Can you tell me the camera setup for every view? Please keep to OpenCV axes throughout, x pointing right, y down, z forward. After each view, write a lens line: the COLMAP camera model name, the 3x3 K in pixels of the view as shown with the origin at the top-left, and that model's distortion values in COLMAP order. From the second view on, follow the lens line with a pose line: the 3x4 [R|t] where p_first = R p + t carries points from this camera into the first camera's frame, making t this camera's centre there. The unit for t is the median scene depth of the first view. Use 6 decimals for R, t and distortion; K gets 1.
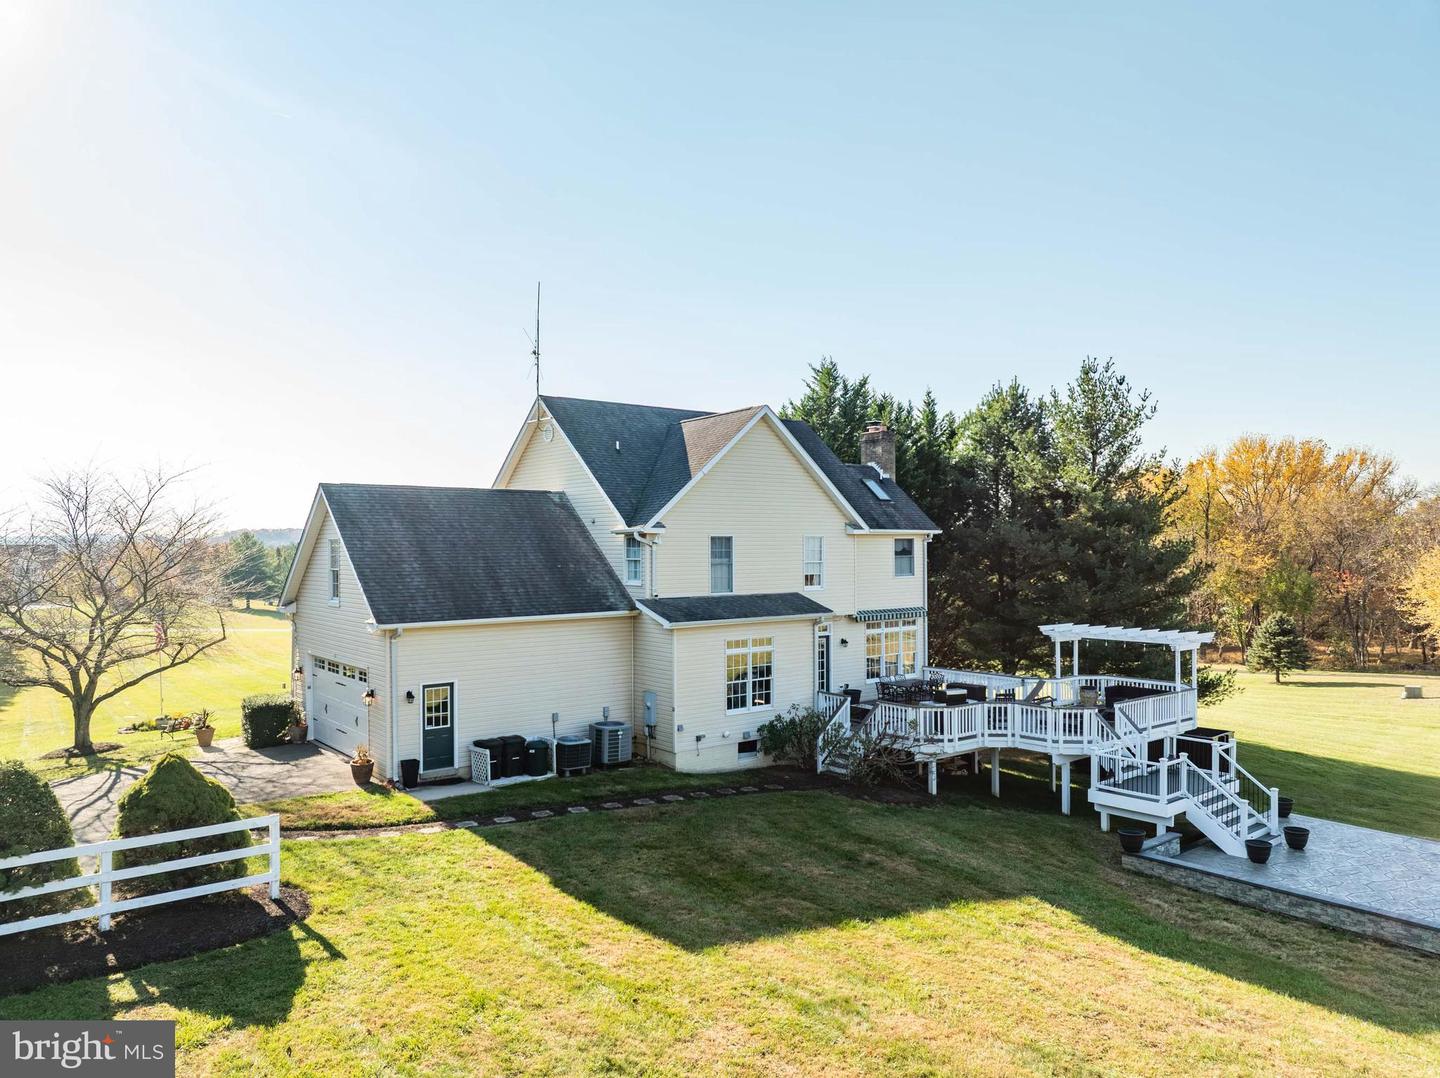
lens RADIAL K [[1011.0, 0, 718.3], [0, 1011.0, 541.9], [0, 0, 1]] dist [-0.032614, -0.012905]
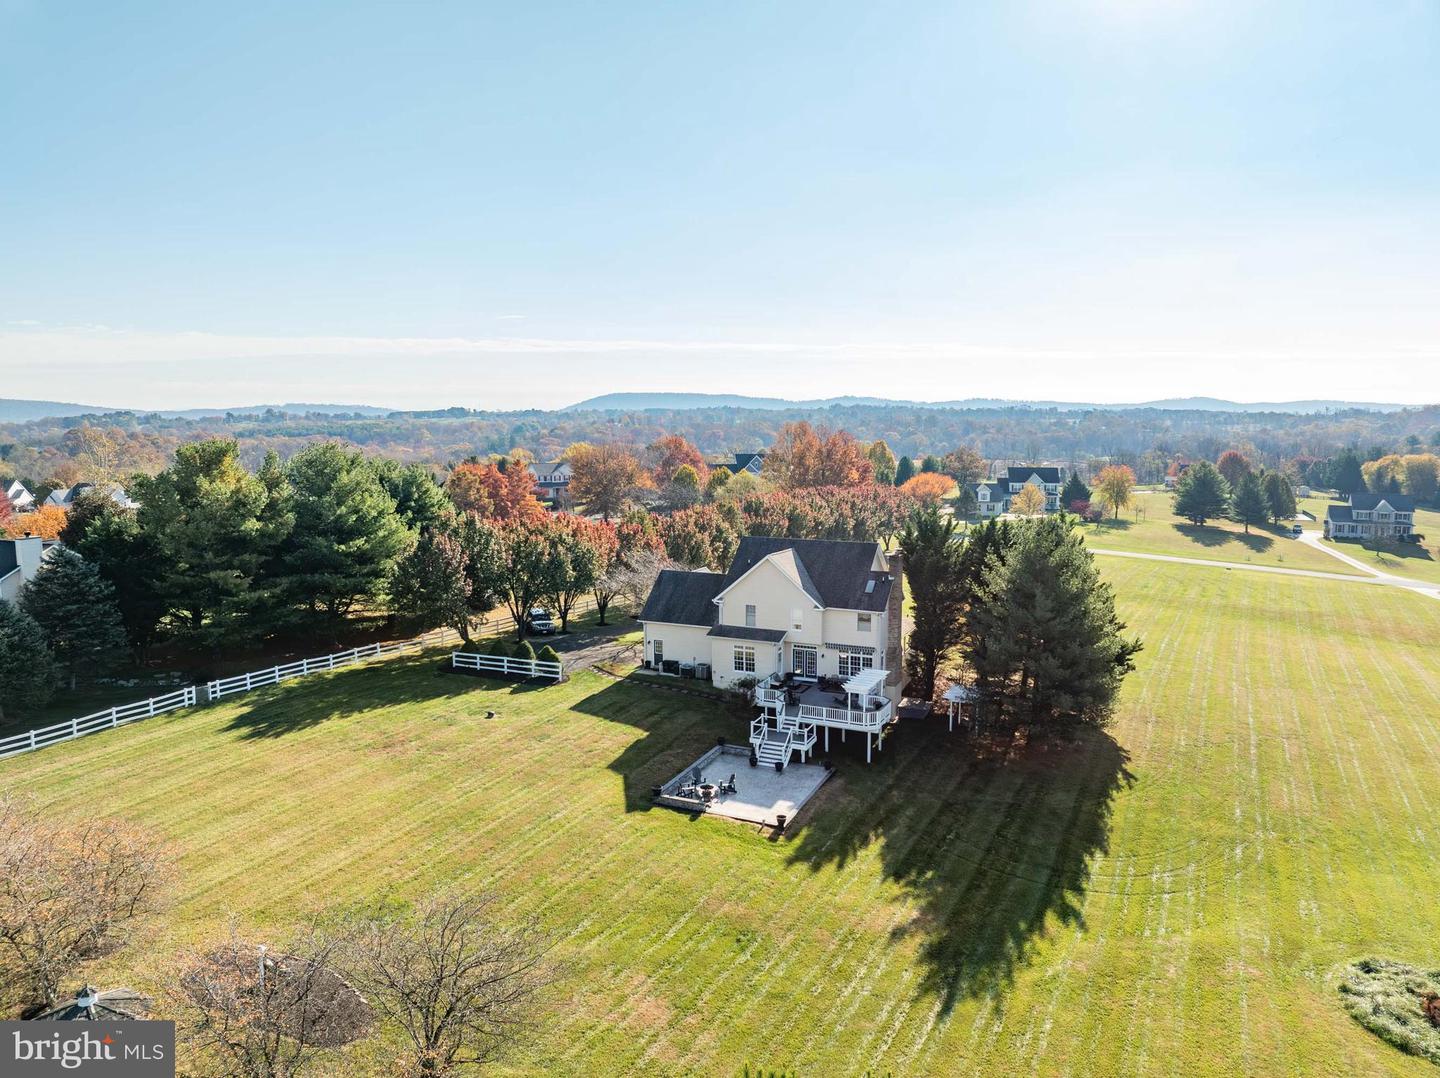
lens RADIAL K [[1011.0, 0, 718.3], [0, 1011.0, 541.9], [0, 0, 1]] dist [-0.032614, -0.012905]
pose [[0.449033, 0.115110, -0.886070, 2.361870], [0.004116, 0.991390, 0.130878, -0.532717], [0.893506, -0.062416, 0.444693, -0.230390]]
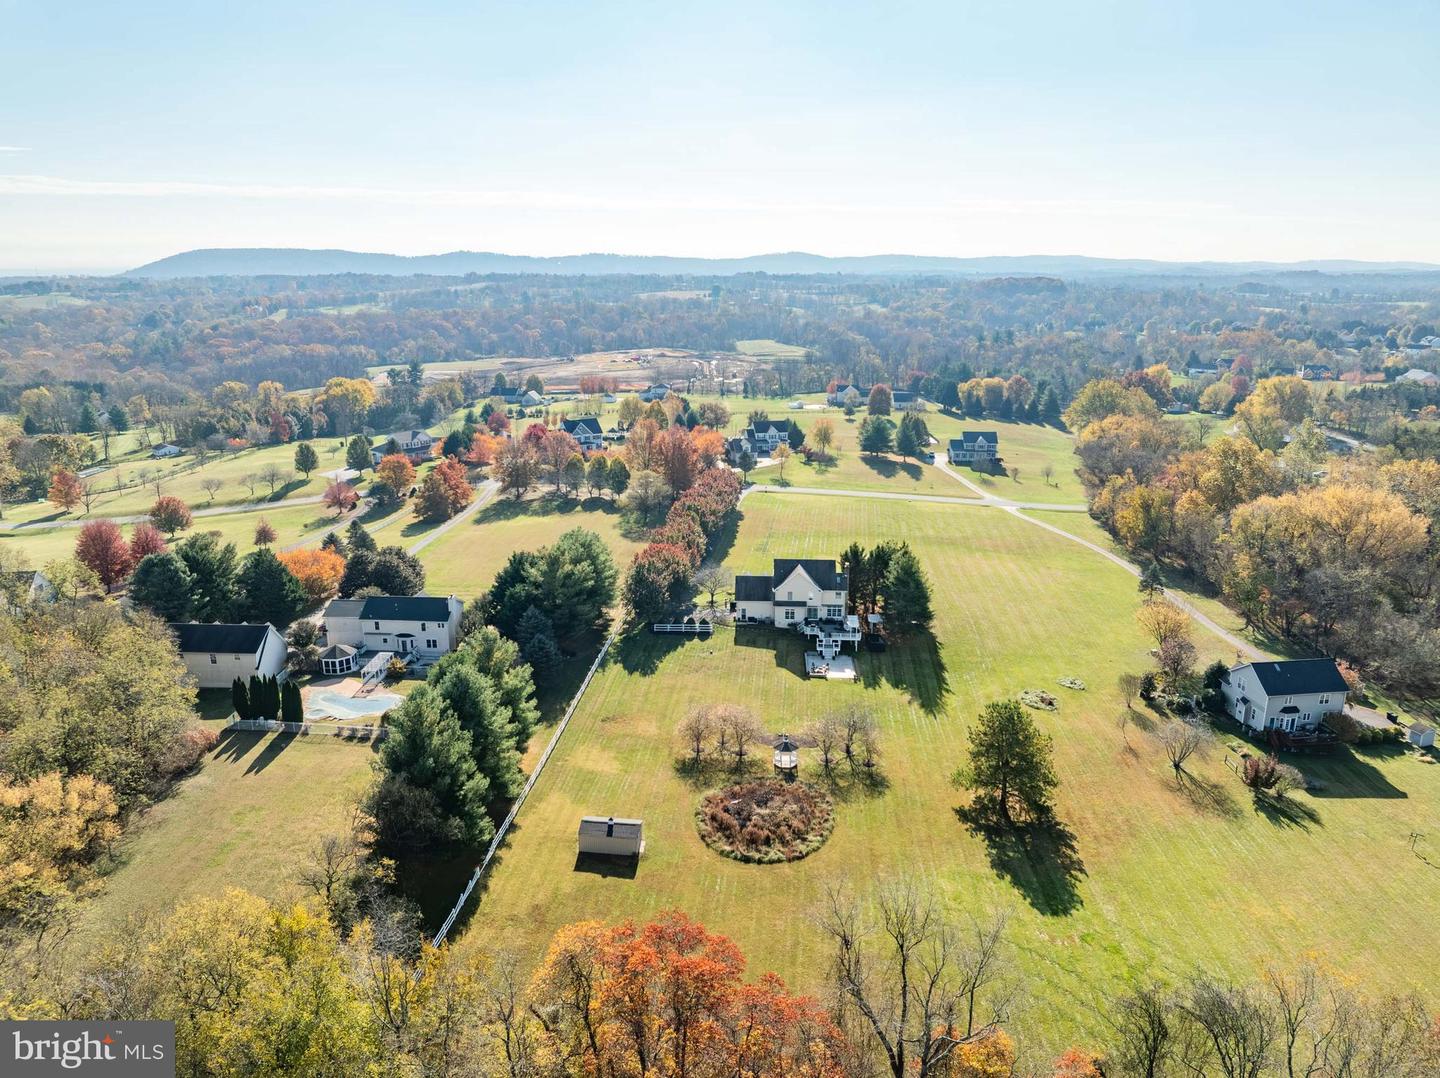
lens RADIAL K [[1011.0, 0, 718.3], [0, 1011.0, 541.9], [0, 0, 1]] dist [-0.032614, -0.012905]
pose [[0.744301, 0.181400, -0.642736, 3.773243], [0.000427, 0.962275, 0.272078, -2.079005], [0.667844, -0.202782, 0.716145, -3.839773]]
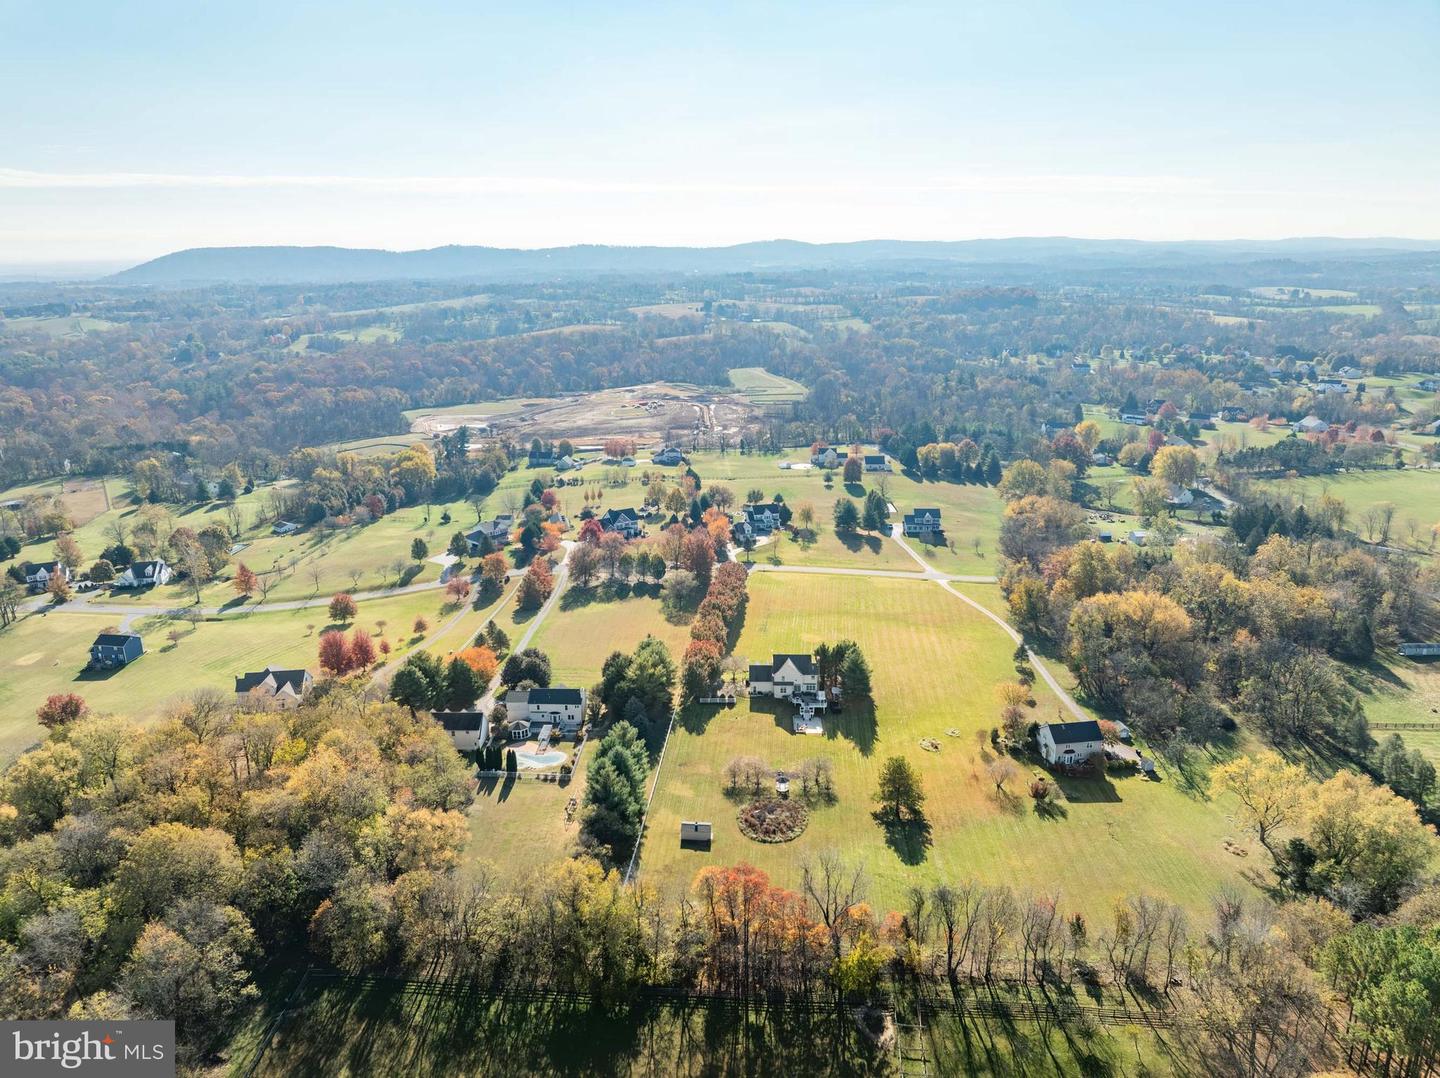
lens RADIAL K [[1011.0, 0, 718.3], [0, 1011.0, 541.9], [0, 0, 1]] dist [-0.032614, -0.012905]
pose [[0.752902, 0.180149, -0.632996, 5.896102], [0.014049, 0.957189, 0.289124, -4.390282], [0.657982, -0.226575, 0.718139, -6.624454]]
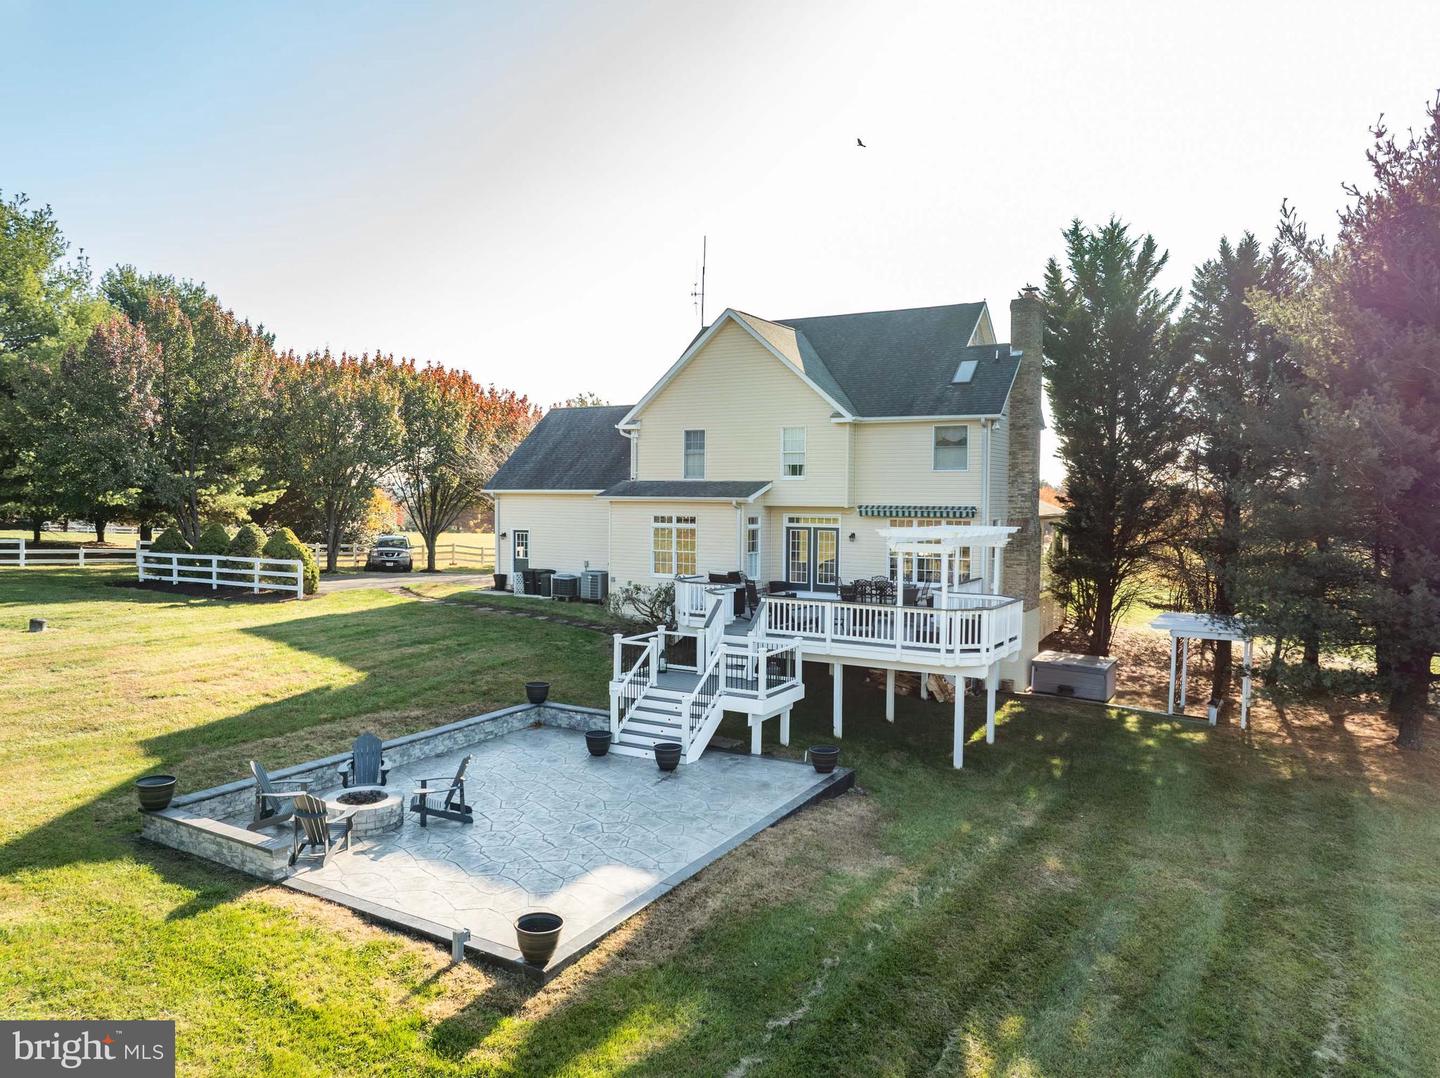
lens RADIAL K [[1011.0, 0, 718.3], [0, 1011.0, 541.9], [0, 0, 1]] dist [-0.032614, -0.012905]
pose [[0.361239, 0.048273, -0.931223, 1.161393], [-0.008423, 0.998787, 0.048508, 0.069693], [0.932435, -0.009679, 0.361207, 0.632714]]
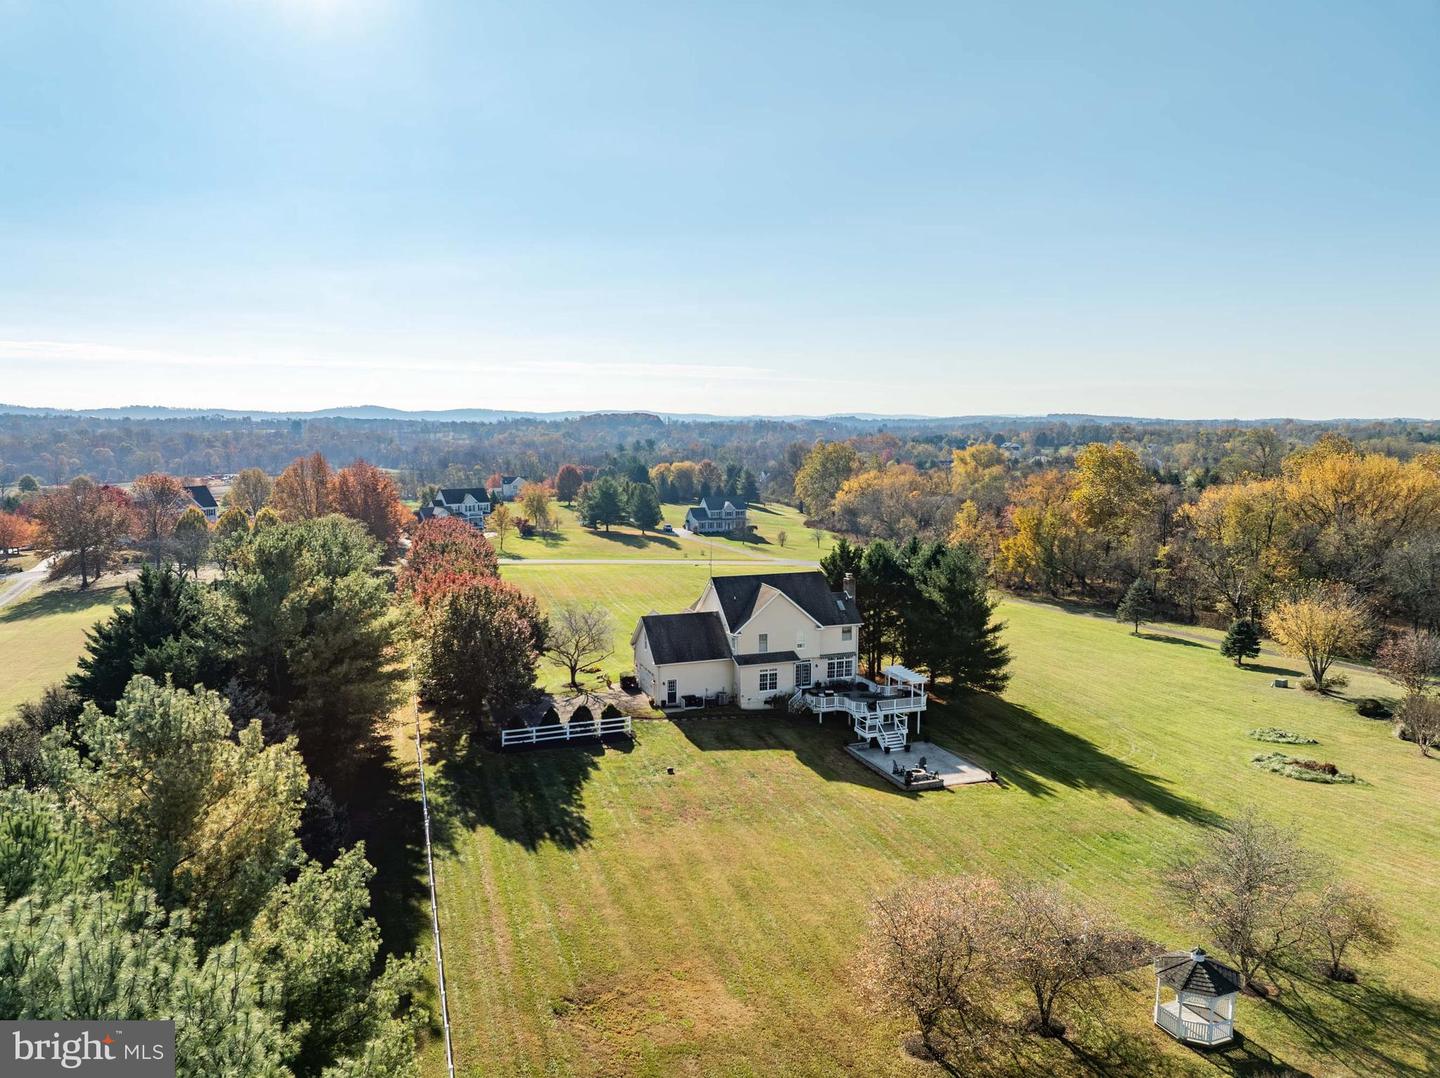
lens RADIAL K [[1011.0, 0, 718.3], [0, 1011.0, 541.9], [0, 0, 1]] dist [-0.032614, -0.012905]
pose [[0.948290, 0.042811, -0.314504, 0.870706], [-0.003752, 0.992305, 0.123763, -0.697886], [0.317382, -0.116183, 0.941153, -2.001093]]
